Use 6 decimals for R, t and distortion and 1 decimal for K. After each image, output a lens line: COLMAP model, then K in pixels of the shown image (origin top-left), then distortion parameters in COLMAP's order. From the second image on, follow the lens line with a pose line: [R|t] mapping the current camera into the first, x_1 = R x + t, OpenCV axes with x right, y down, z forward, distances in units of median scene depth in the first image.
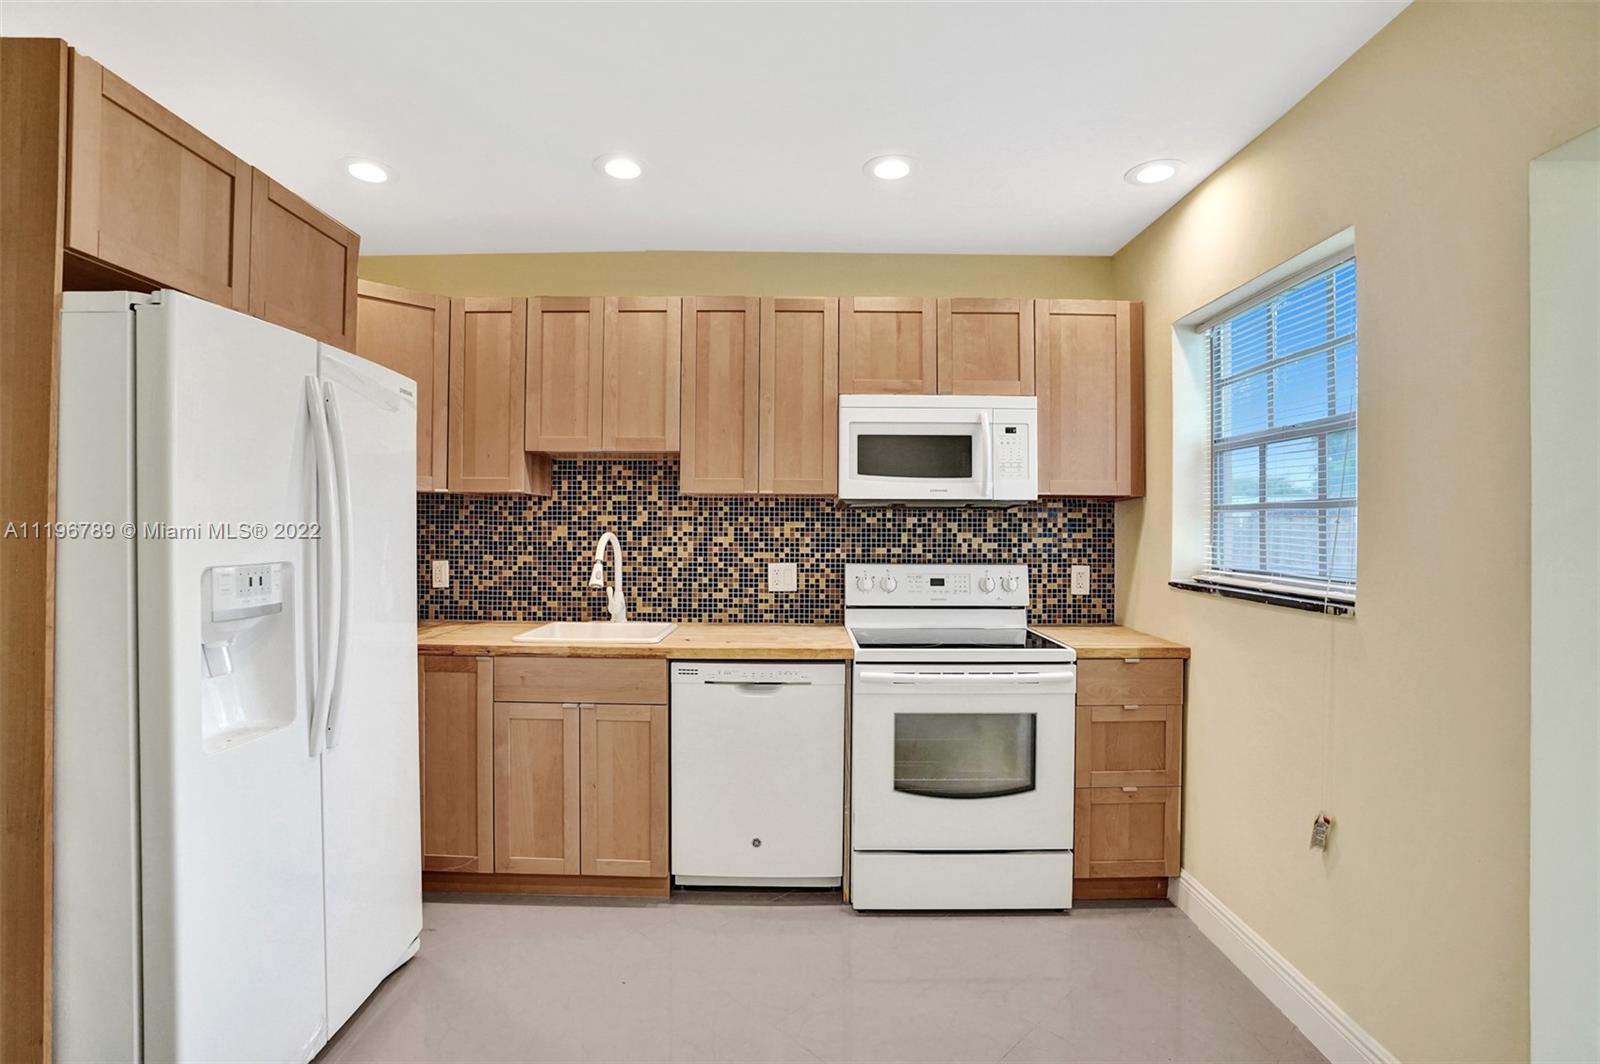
lens RADIAL K [[750.8, 0, 795.7], [0, 750.8, 527.1], [0, 0, 1]] dist [-0.058173, 0.021467]
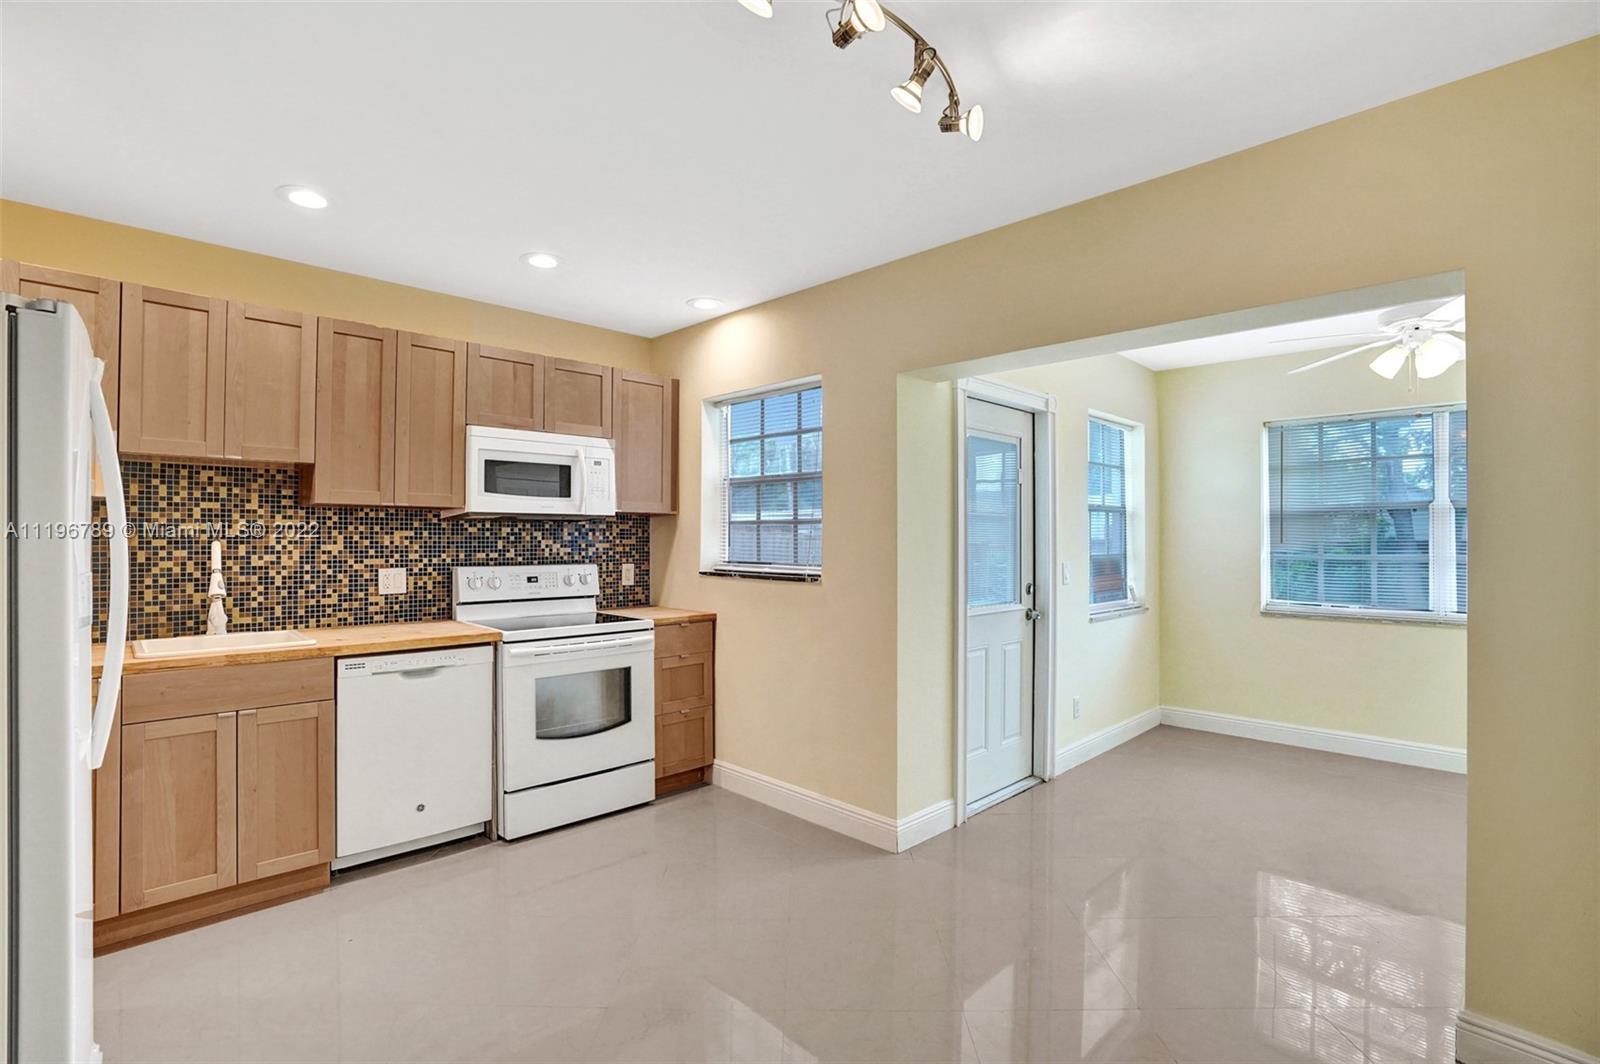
lens RADIAL K [[750.8, 0, 792.6], [0, 750.8, 531.1], [0, 0, 1]] dist [-0.058173, 0.021467]
pose [[0.712521, 0.003136, 0.701644, -0.394645], [0.001583, 0.999980, -0.006077, 0.001191], [-0.701649, 0.005440, 0.712502, -0.200203]]
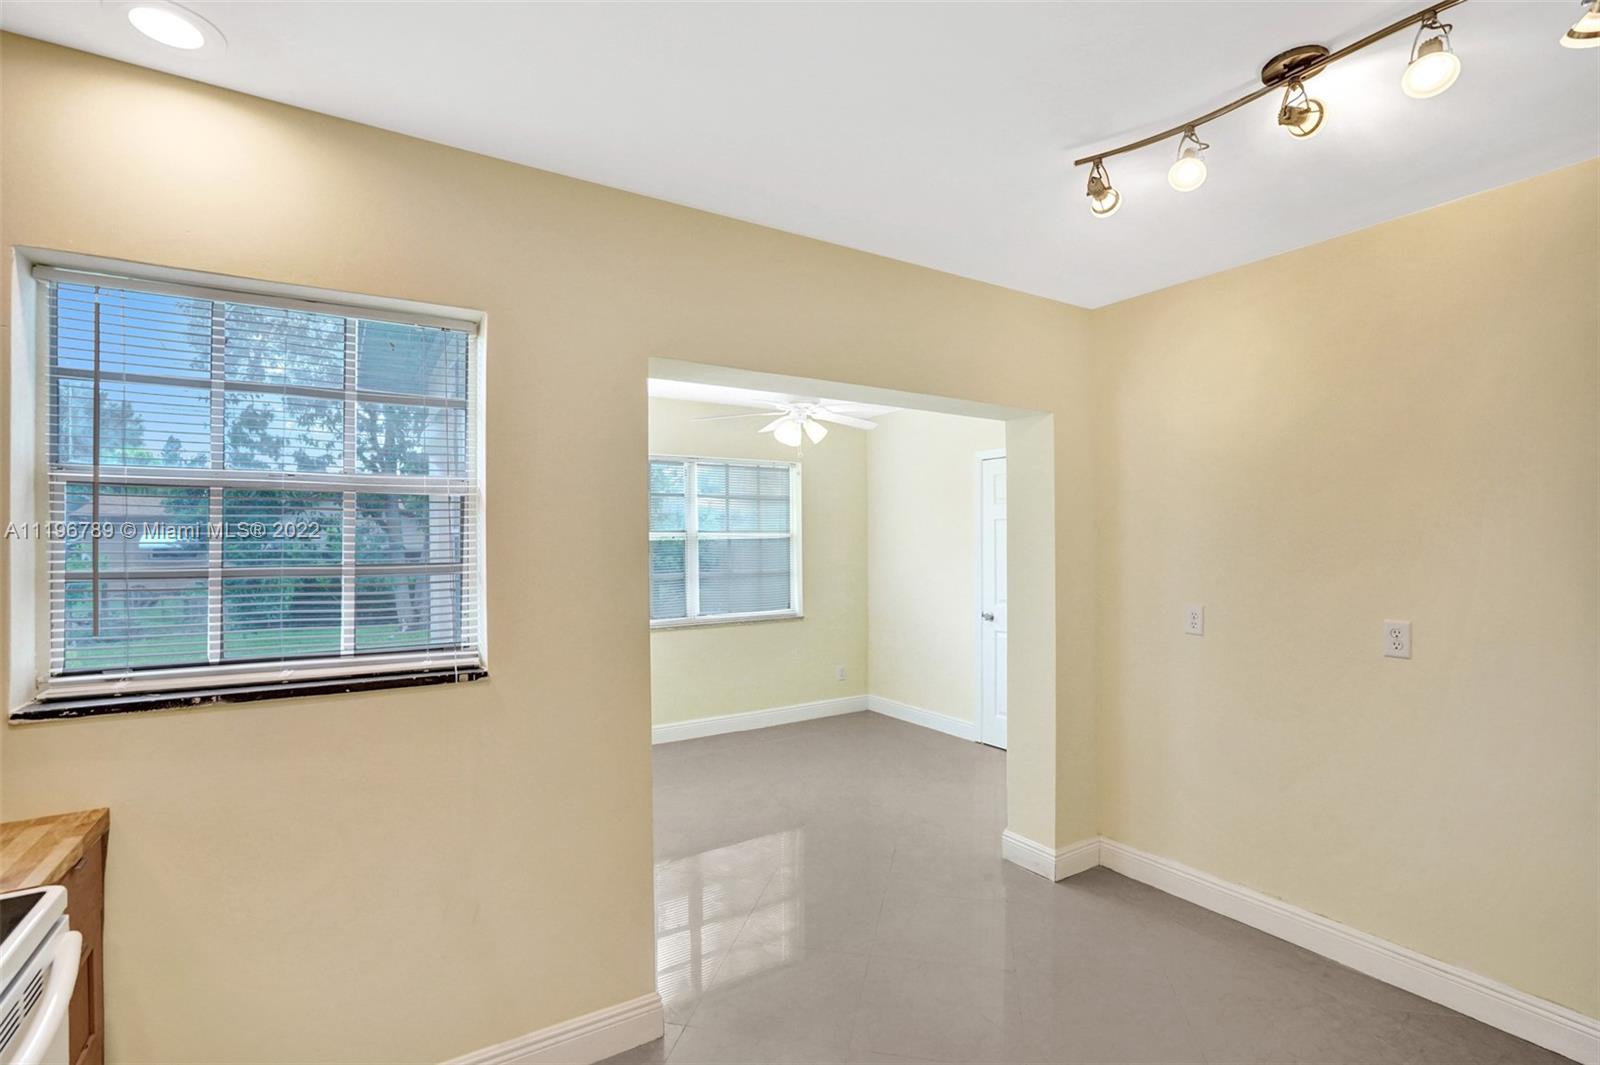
lens RADIAL K [[750.8, 0, 799.5], [0, 750.8, 511.4], [0, 0, 1]] dist [-0.058173, 0.021467]
pose [[-0.539283, 0.034436, 0.841420, -0.225173], [0.008534, 0.999336, -0.035429, -0.044695], [-0.842081, -0.011925, -0.539219, 0.736309]]
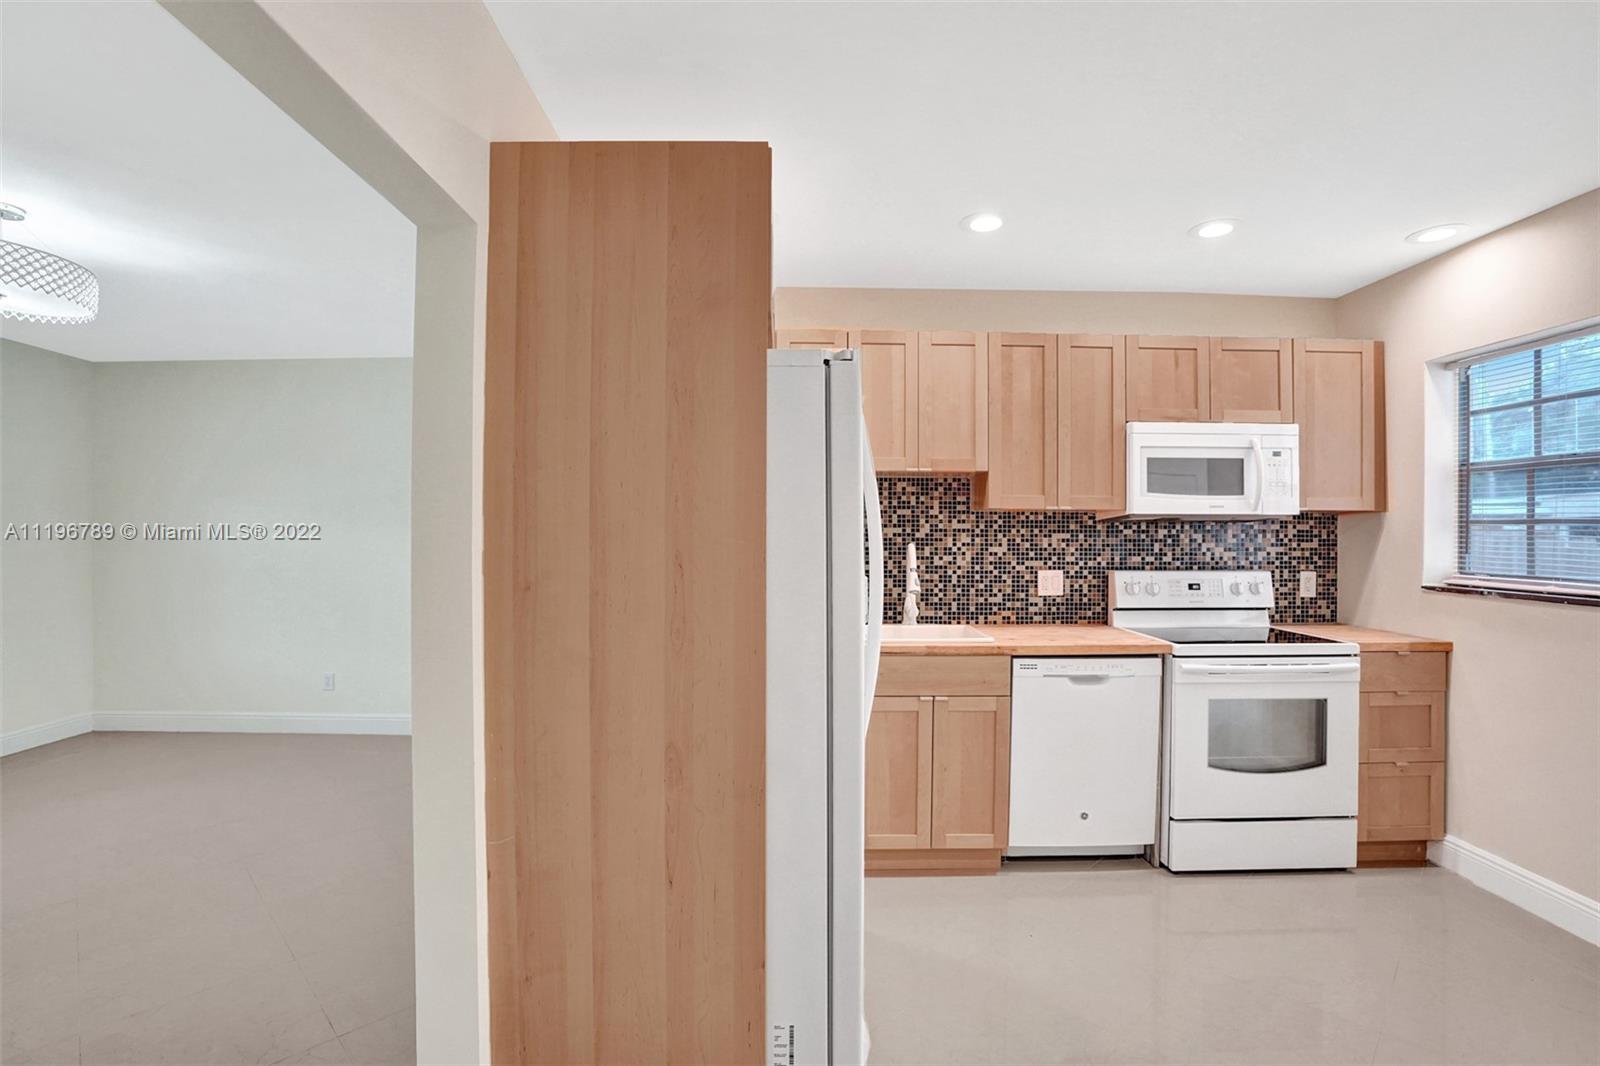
lens RADIAL K [[750.8, 0, 793.7], [0, 750.8, 532.4], [0, 0, 1]] dist [-0.058173, 0.021467]
pose [[0.999814, -0.001628, 0.019225, -0.460923], [0.001602, 0.999998, 0.001348, -0.011564], [-0.019227, -0.001317, 0.999814, -0.110482]]
